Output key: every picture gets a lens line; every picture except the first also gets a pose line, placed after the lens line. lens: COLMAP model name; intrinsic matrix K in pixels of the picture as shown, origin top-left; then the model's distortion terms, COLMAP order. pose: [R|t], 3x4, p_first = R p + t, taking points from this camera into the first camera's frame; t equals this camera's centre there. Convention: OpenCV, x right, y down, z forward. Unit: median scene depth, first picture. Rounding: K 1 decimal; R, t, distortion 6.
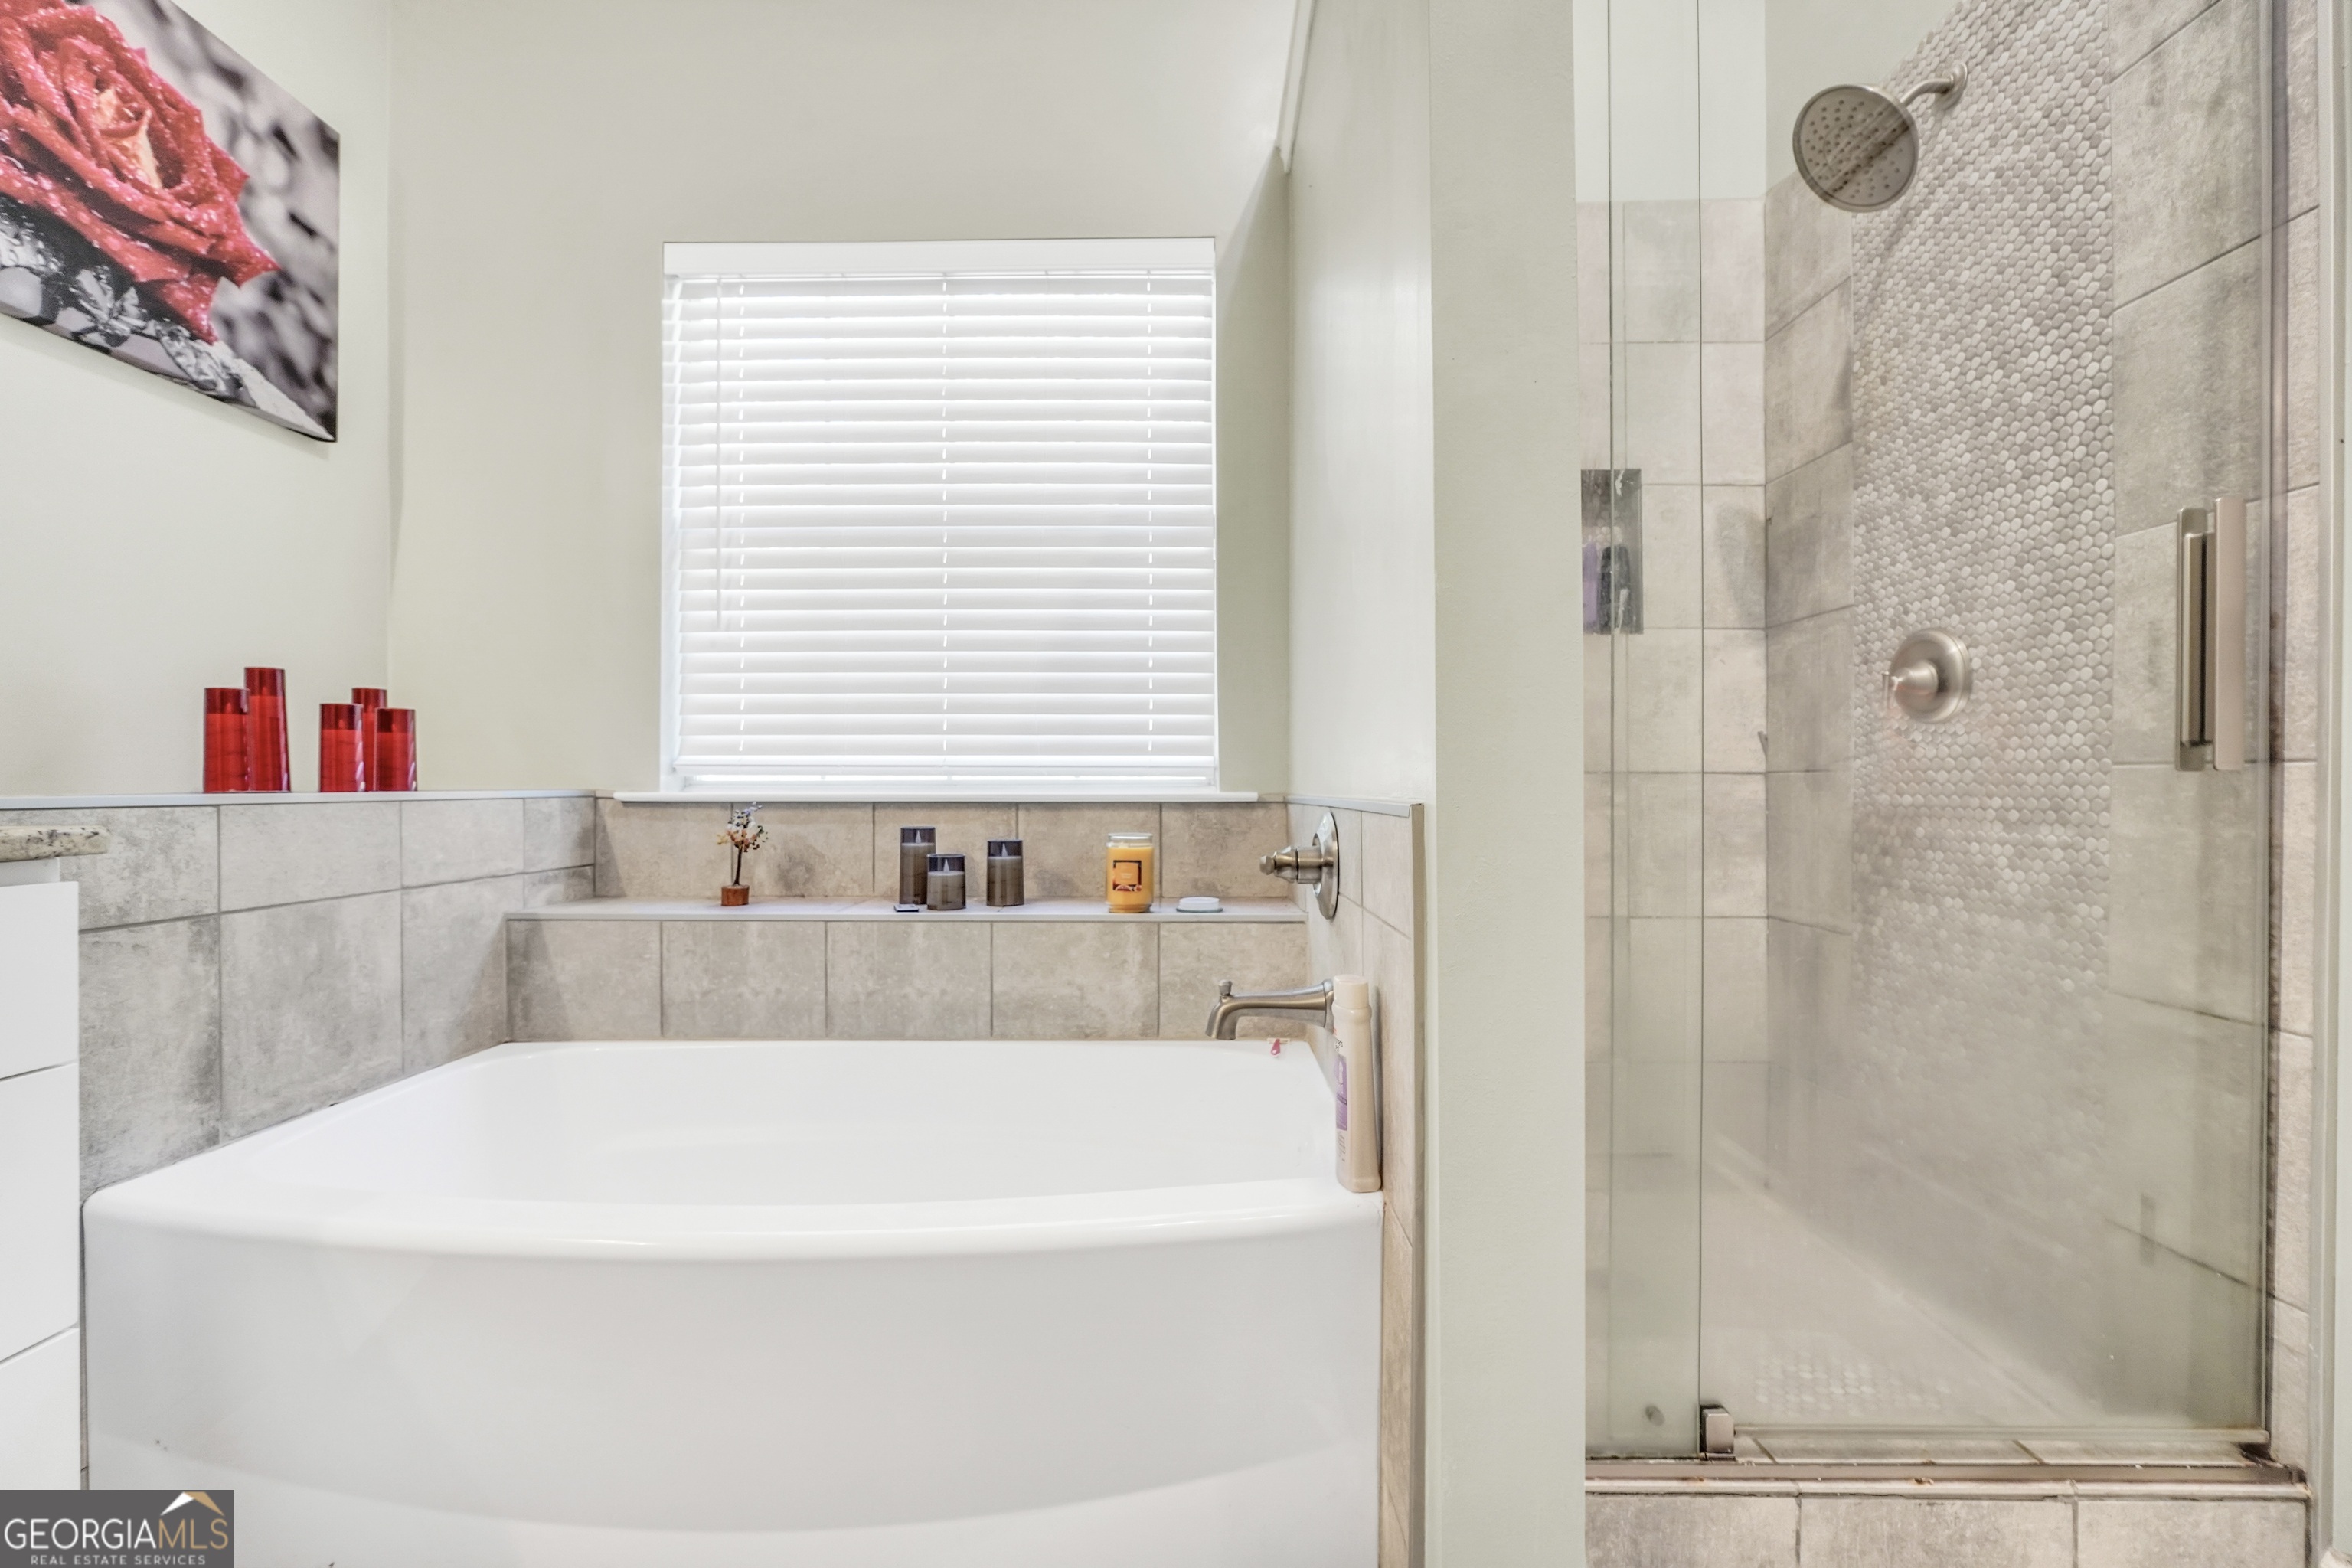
lens RADIAL K [[1017.7, 0, 1173.4], [0, 1017.7, 776.9], [0, 0, 1]] dist [-0.003984, 0.005591]
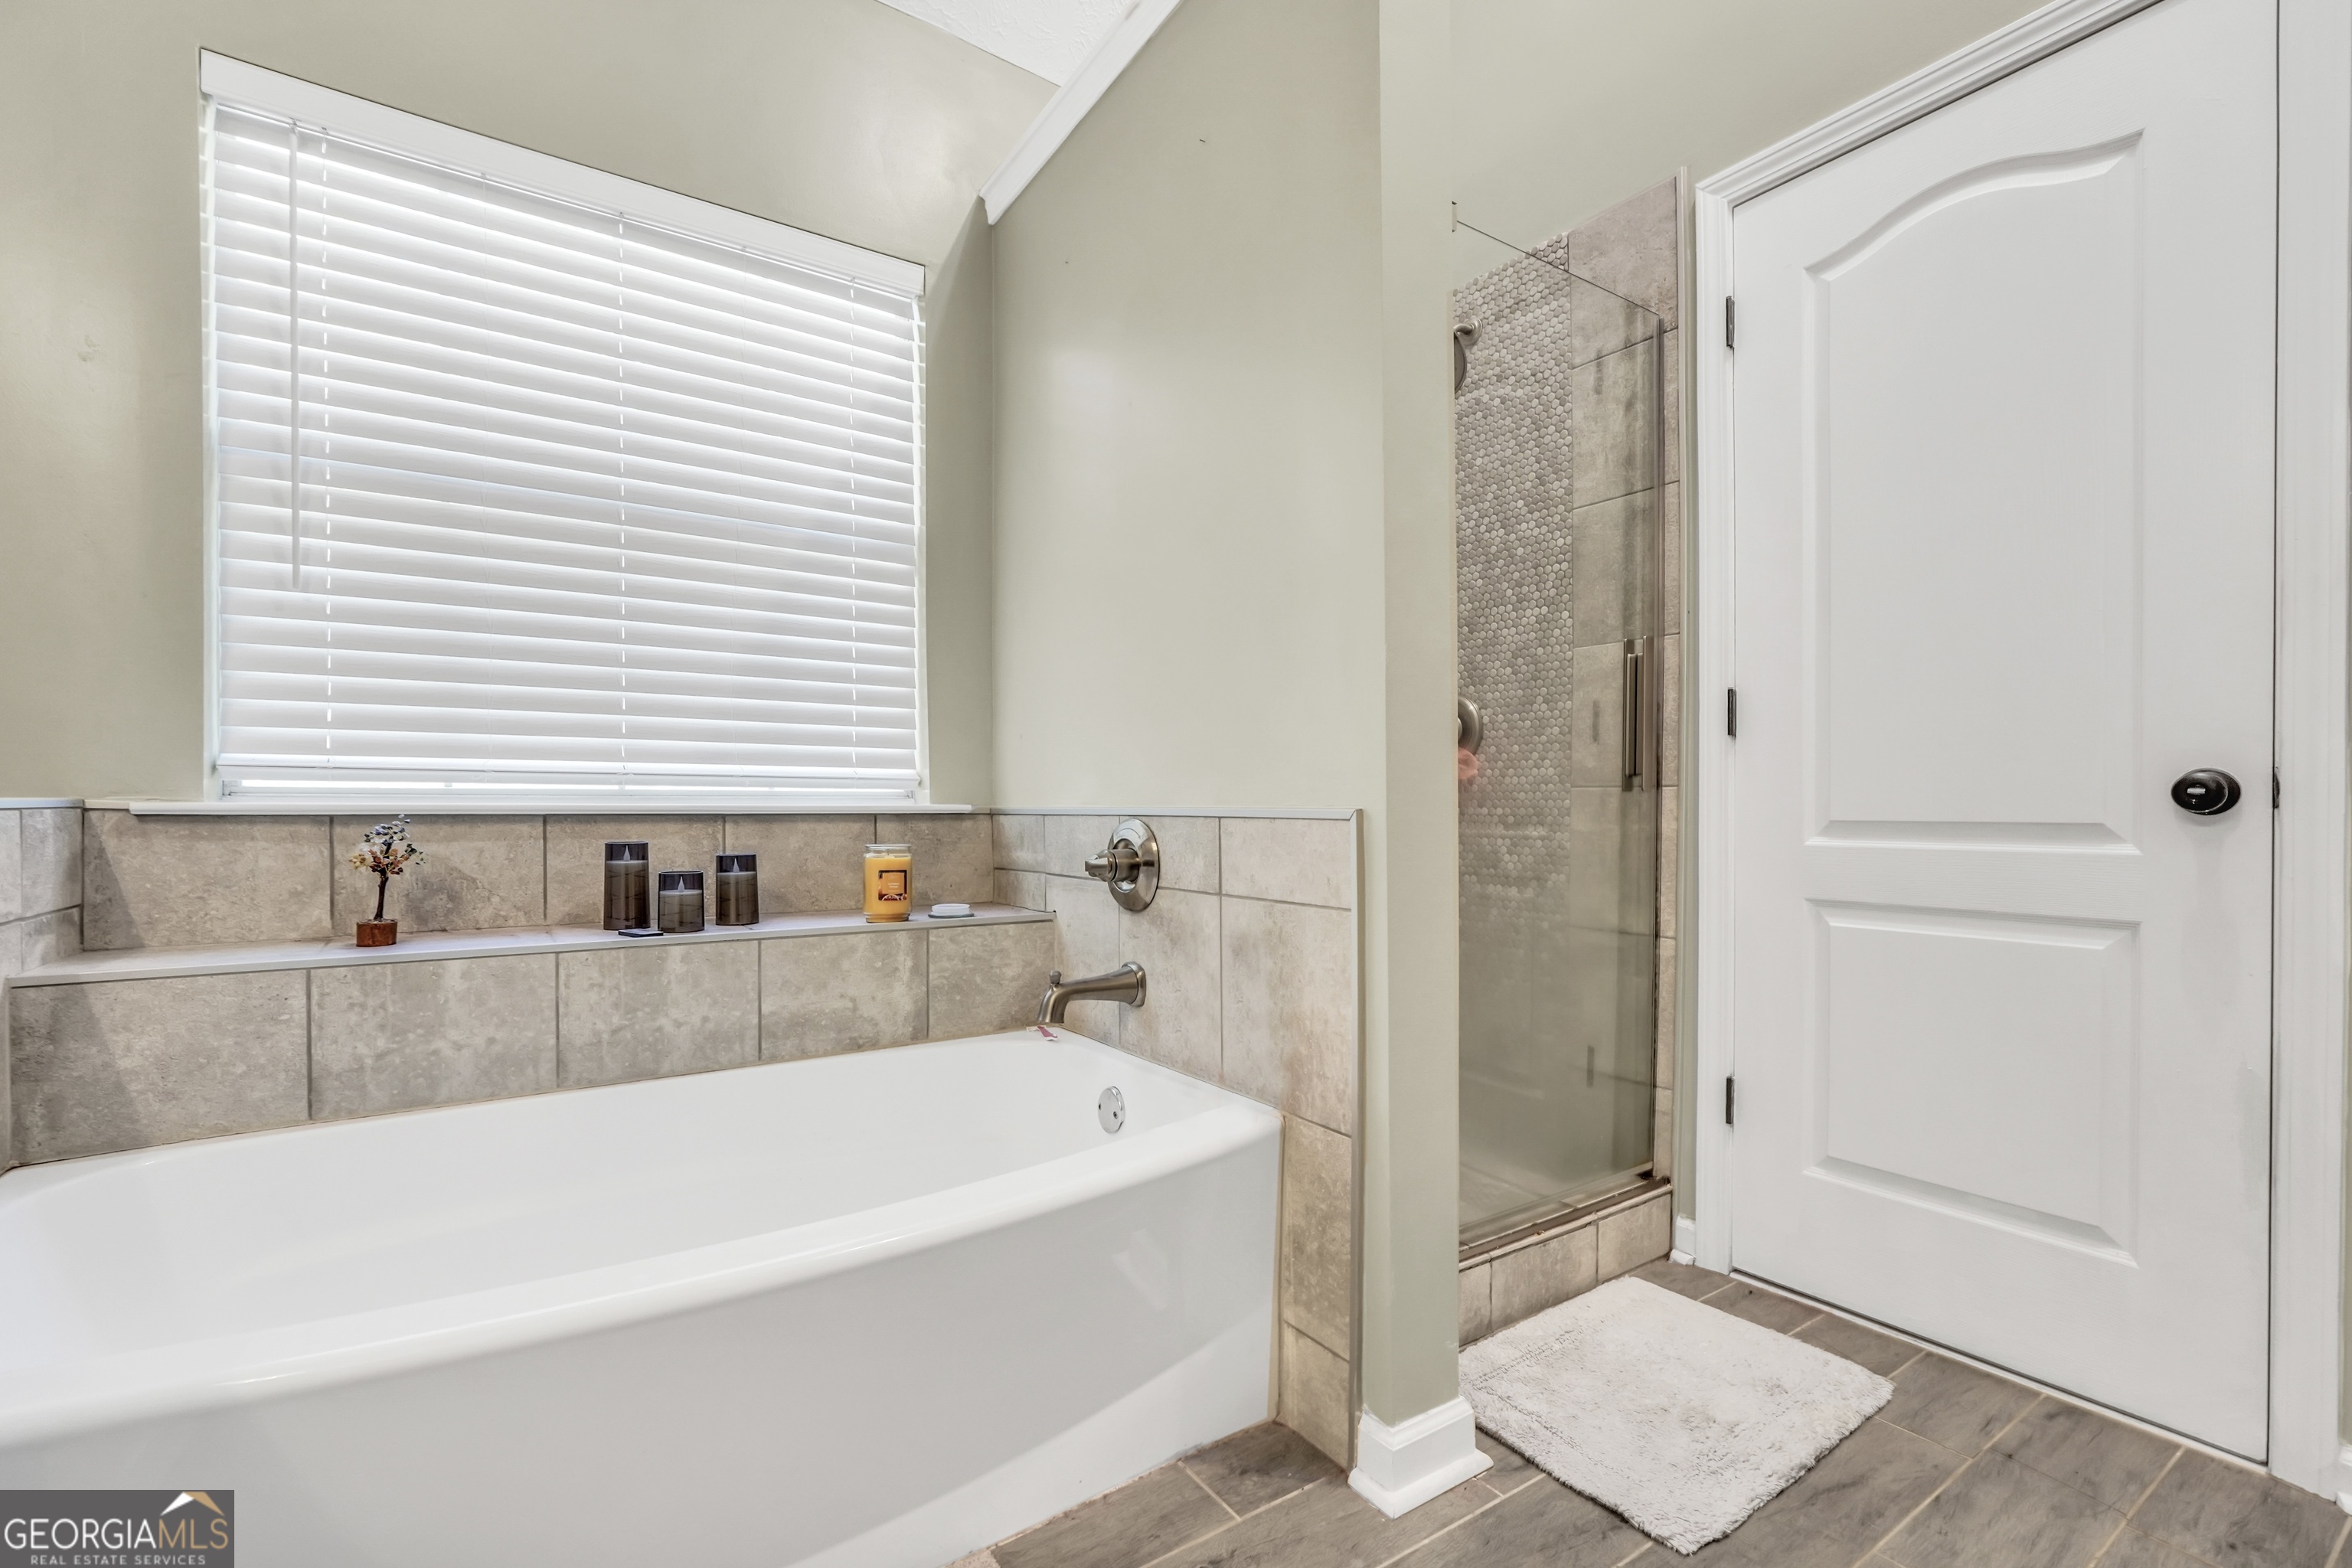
lens RADIAL K [[1017.7, 0, 1181.7], [0, 1017.7, 800.1], [0, 0, 1]] dist [-0.003984, 0.005591]
pose [[0.829885, 0.004676, 0.557915, -0.386317], [-0.008372, 0.999957, 0.004072, 0.005252], [-0.557872, -0.008050, 0.829888, -0.004316]]
